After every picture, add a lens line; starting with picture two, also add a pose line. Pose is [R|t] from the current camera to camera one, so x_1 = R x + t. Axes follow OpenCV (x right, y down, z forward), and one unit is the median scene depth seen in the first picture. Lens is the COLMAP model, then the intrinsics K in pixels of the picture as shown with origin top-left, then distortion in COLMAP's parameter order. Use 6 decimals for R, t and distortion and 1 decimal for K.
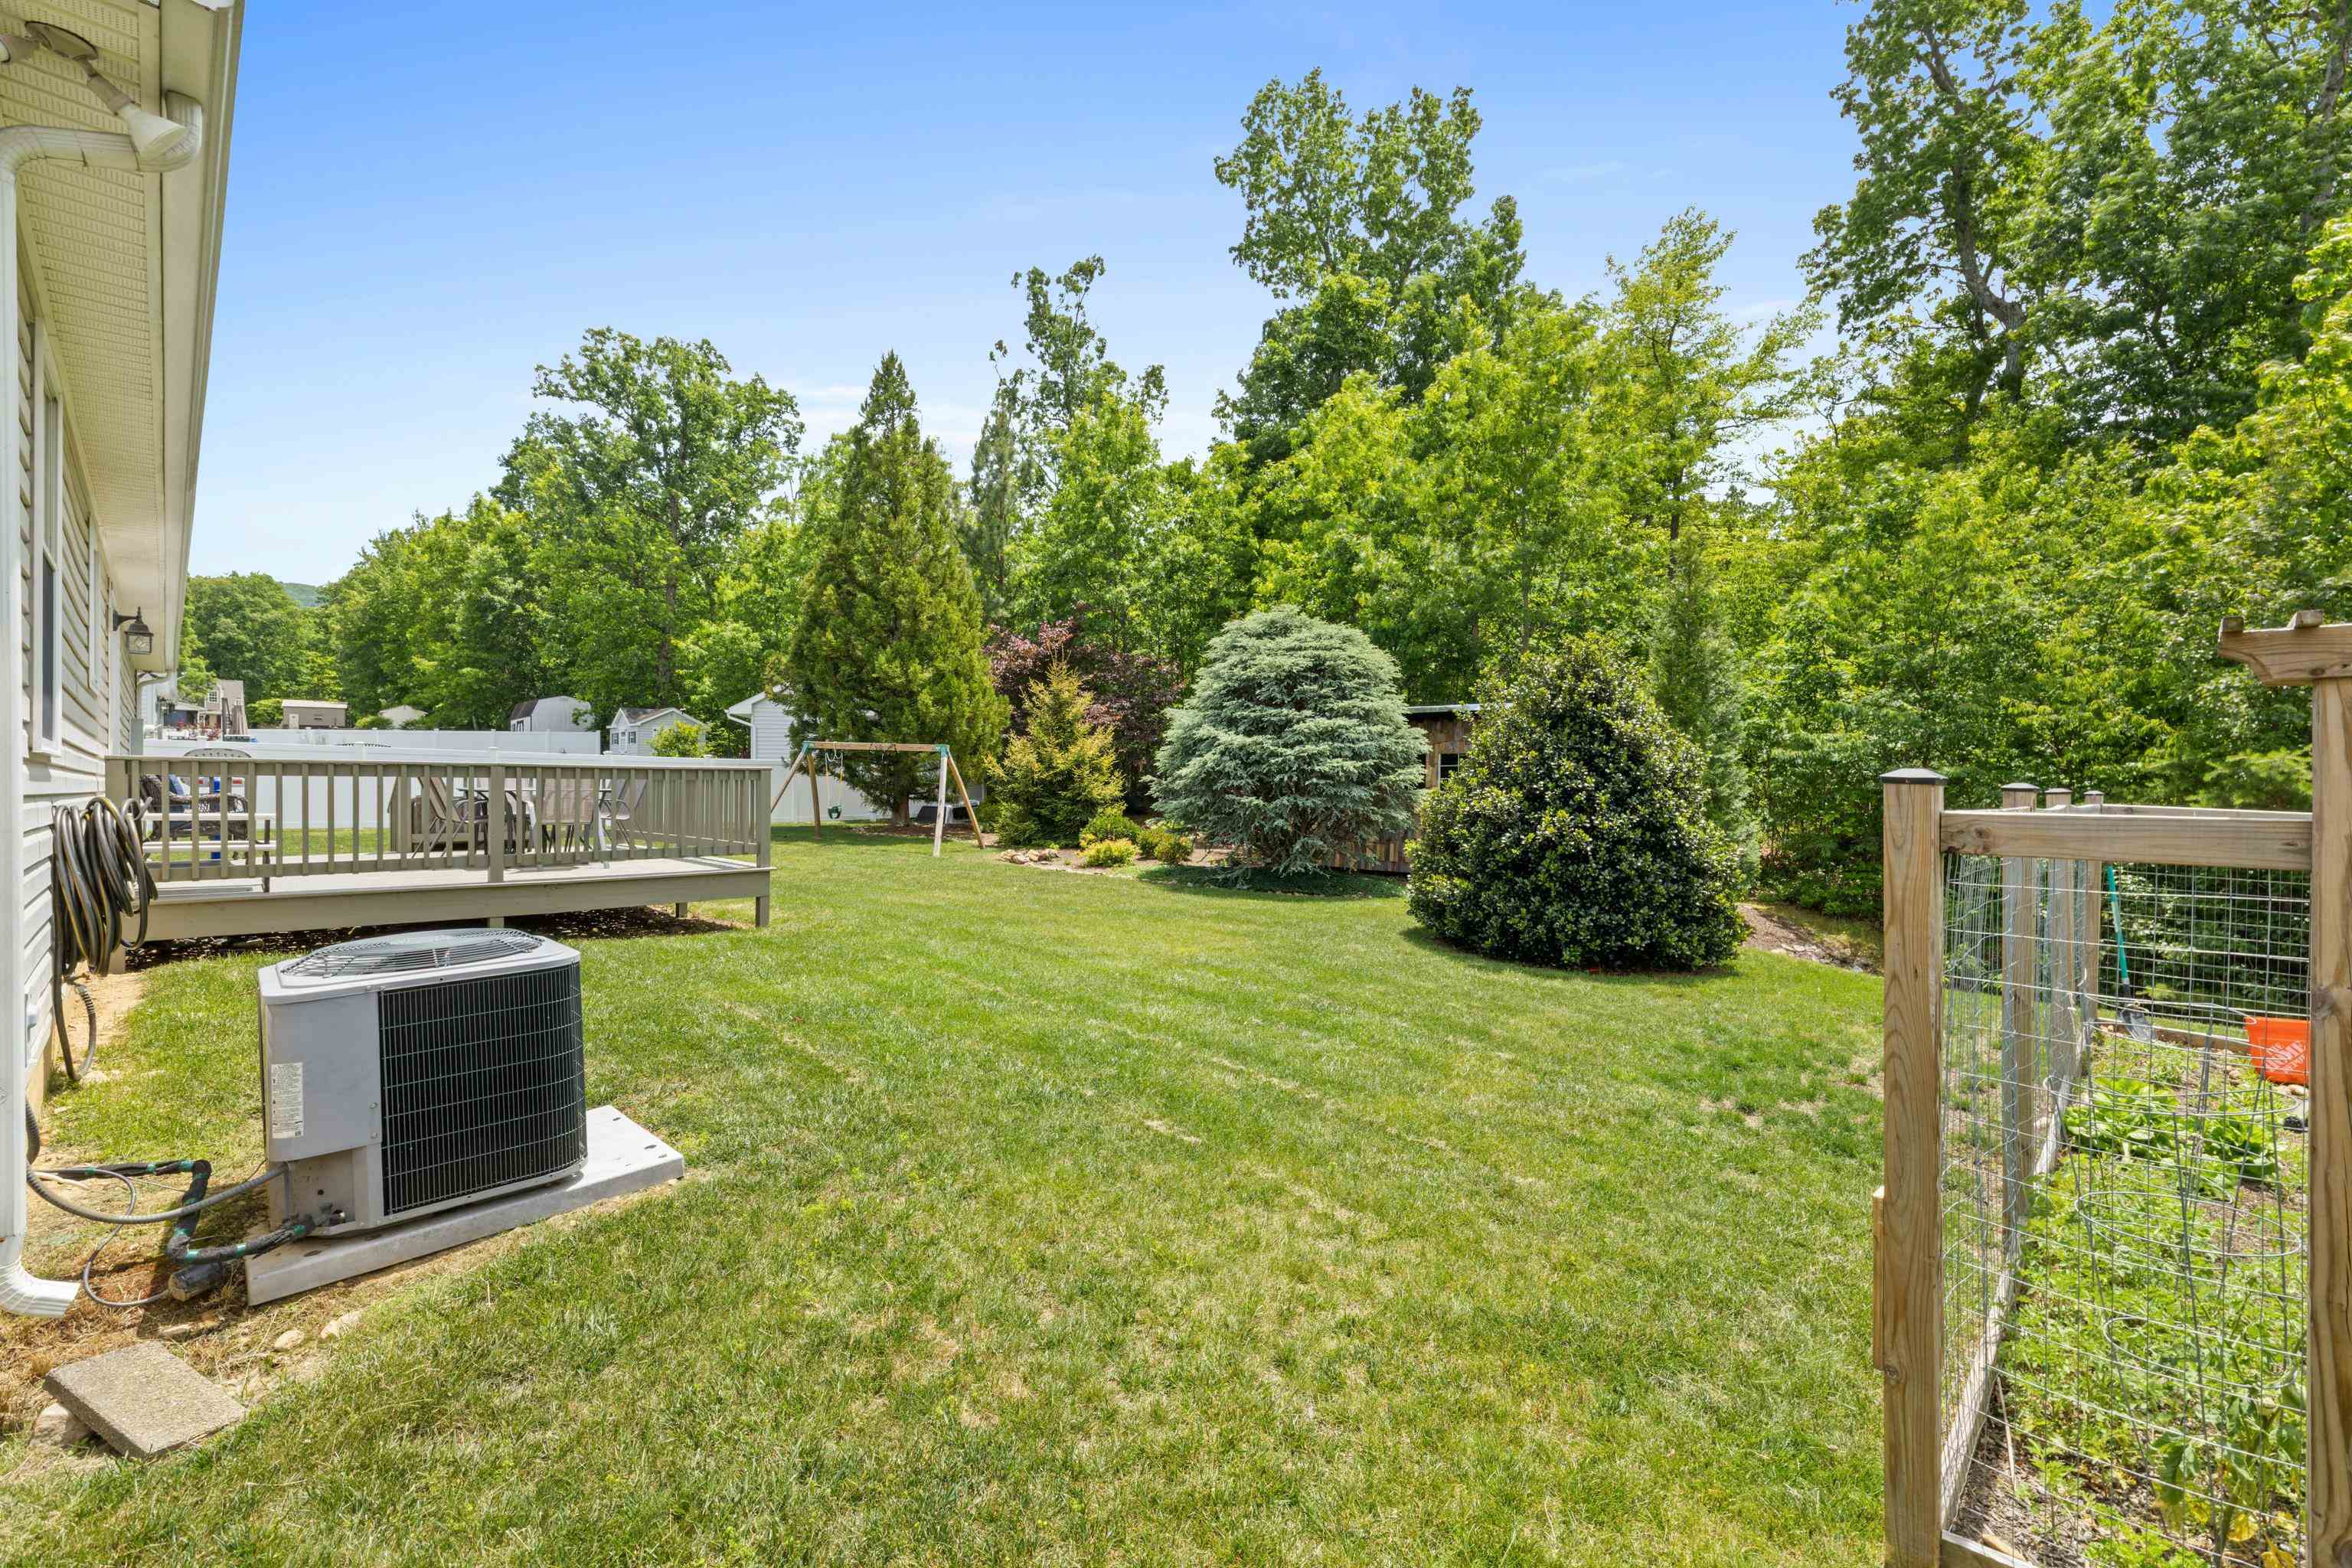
lens RADIAL K [[1007.1, 0, 1184.8], [0, 1007.1, 795.4], [0, 0, 1]] dist [-0.001254, -0.000333]
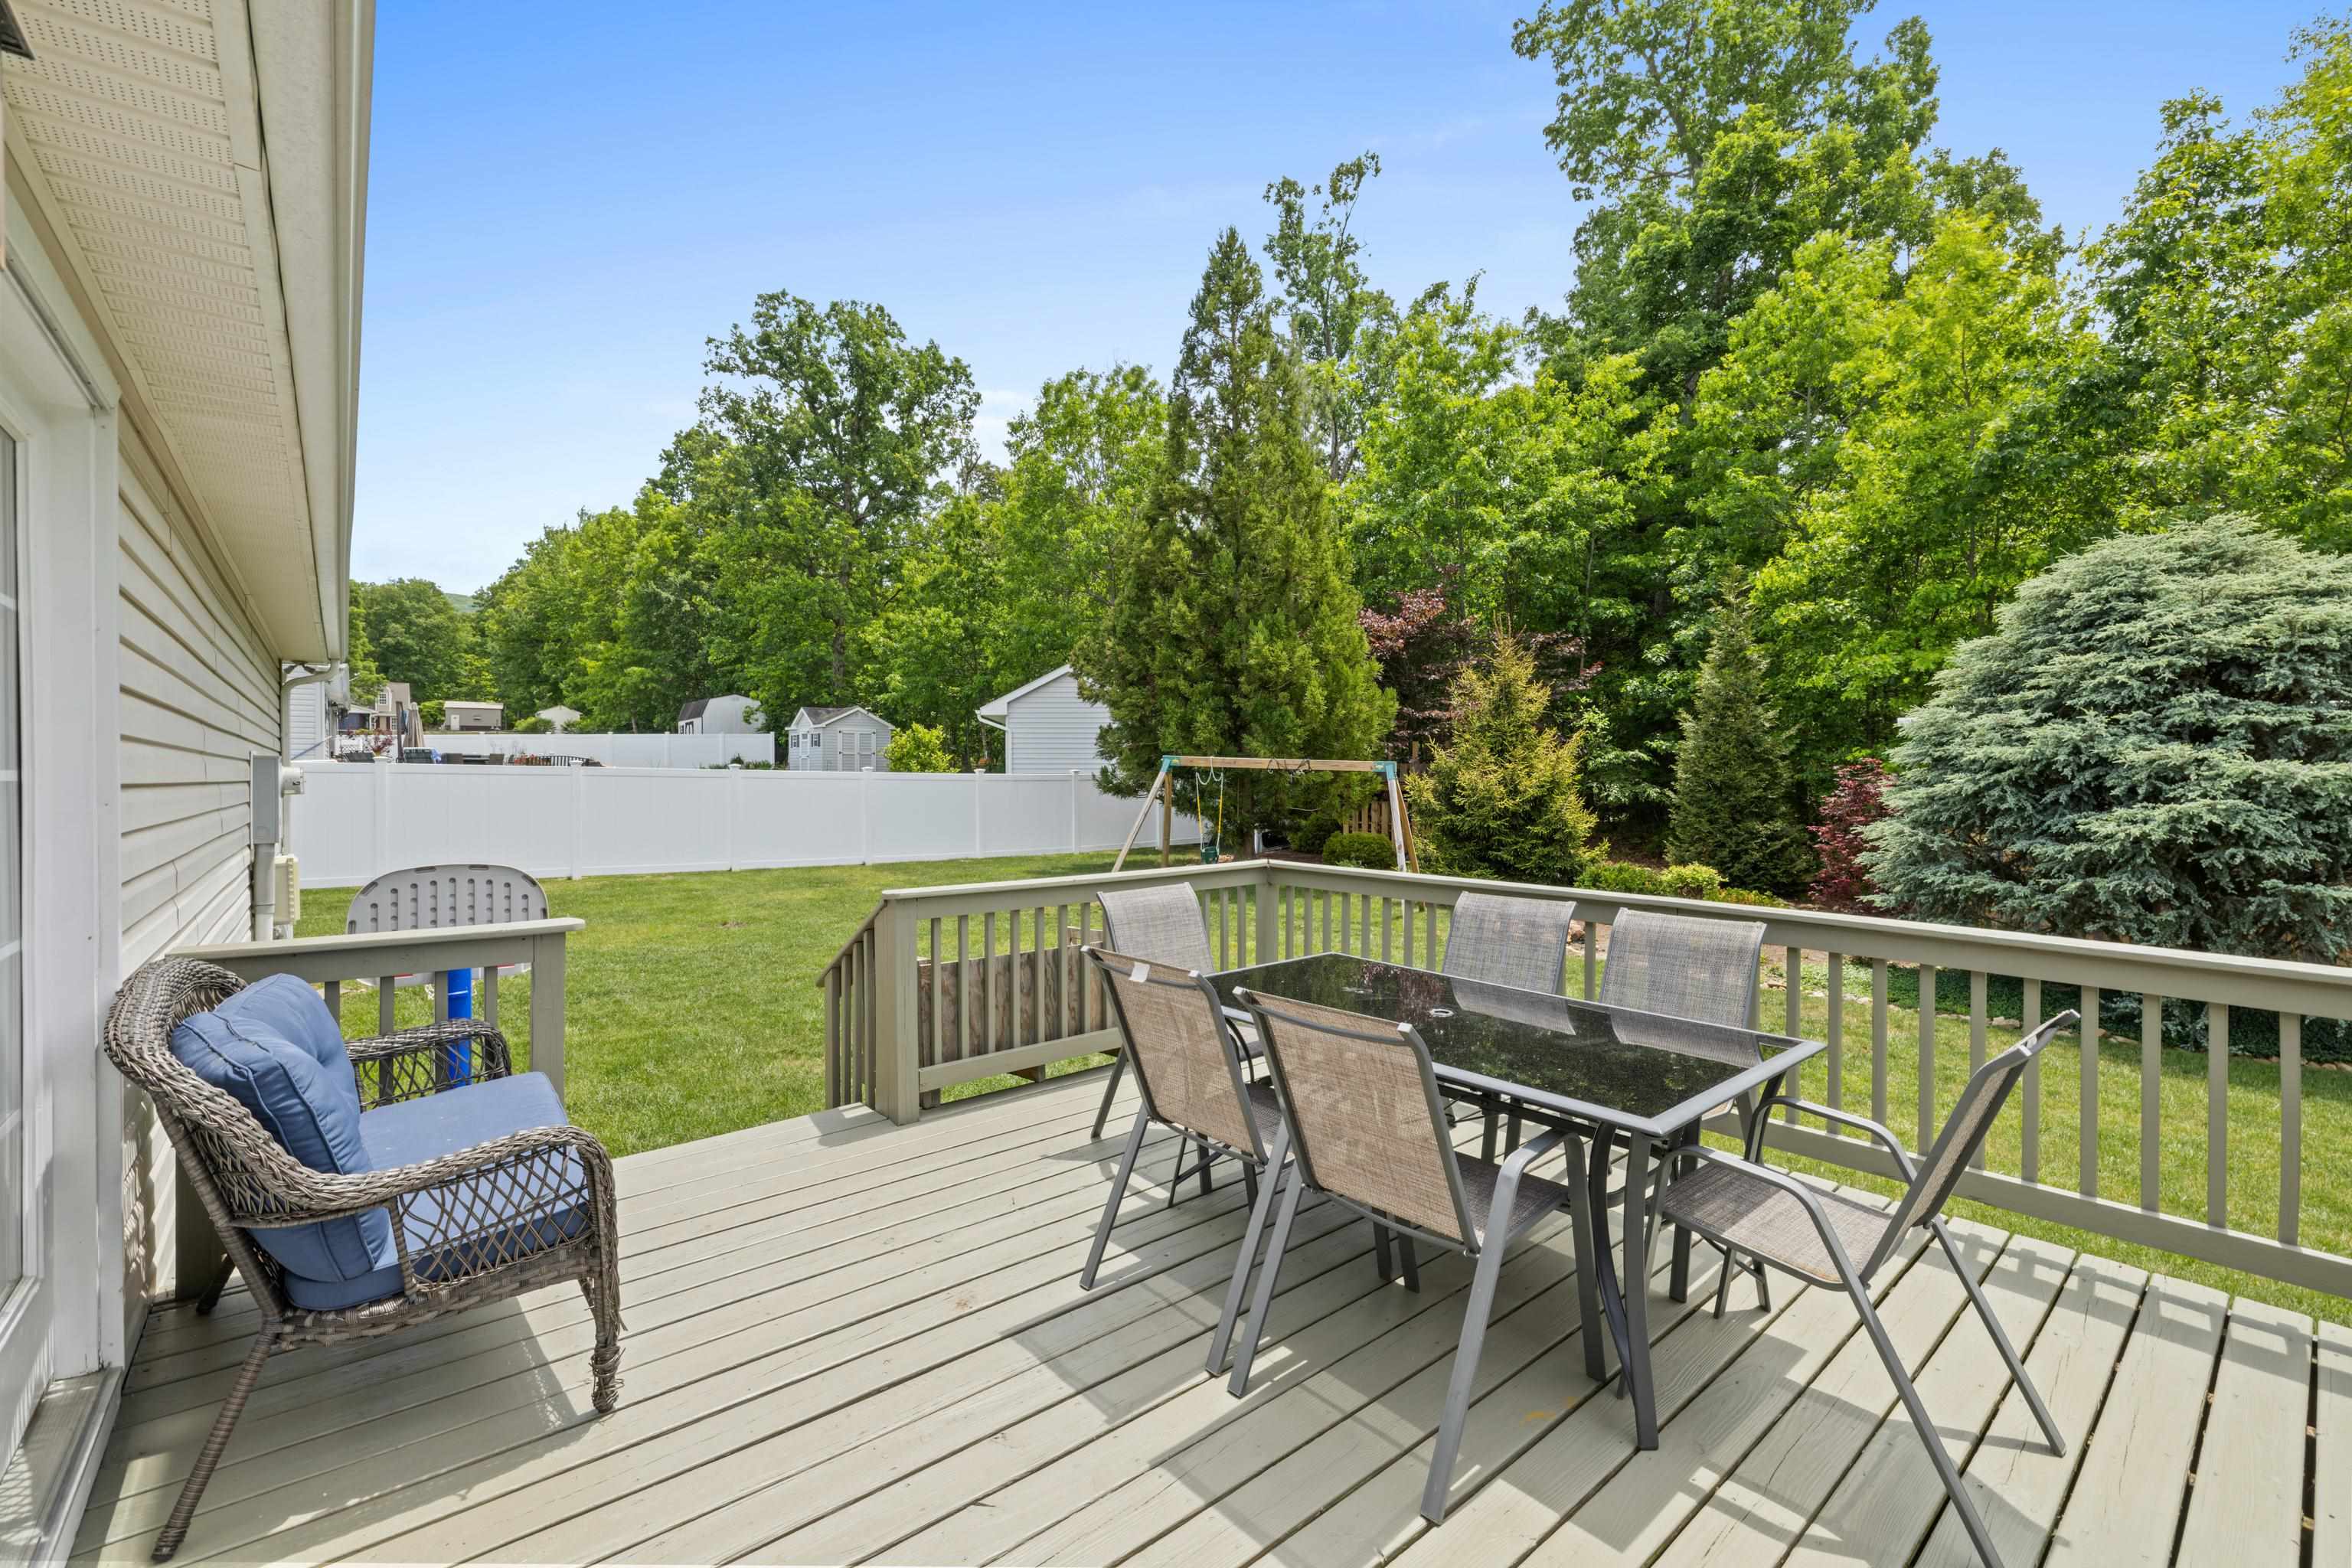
lens RADIAL K [[993.6, 0, 1181.5], [0, 993.6, 777.9], [0, 0, 1]] dist [0.001074, 0.000021]
pose [[0.995825, -0.006210, -0.091069, -0.125491], [0.005669, 0.999965, -0.006199, -0.014397], [0.091104, 0.005657, 0.995825, 0.128511]]
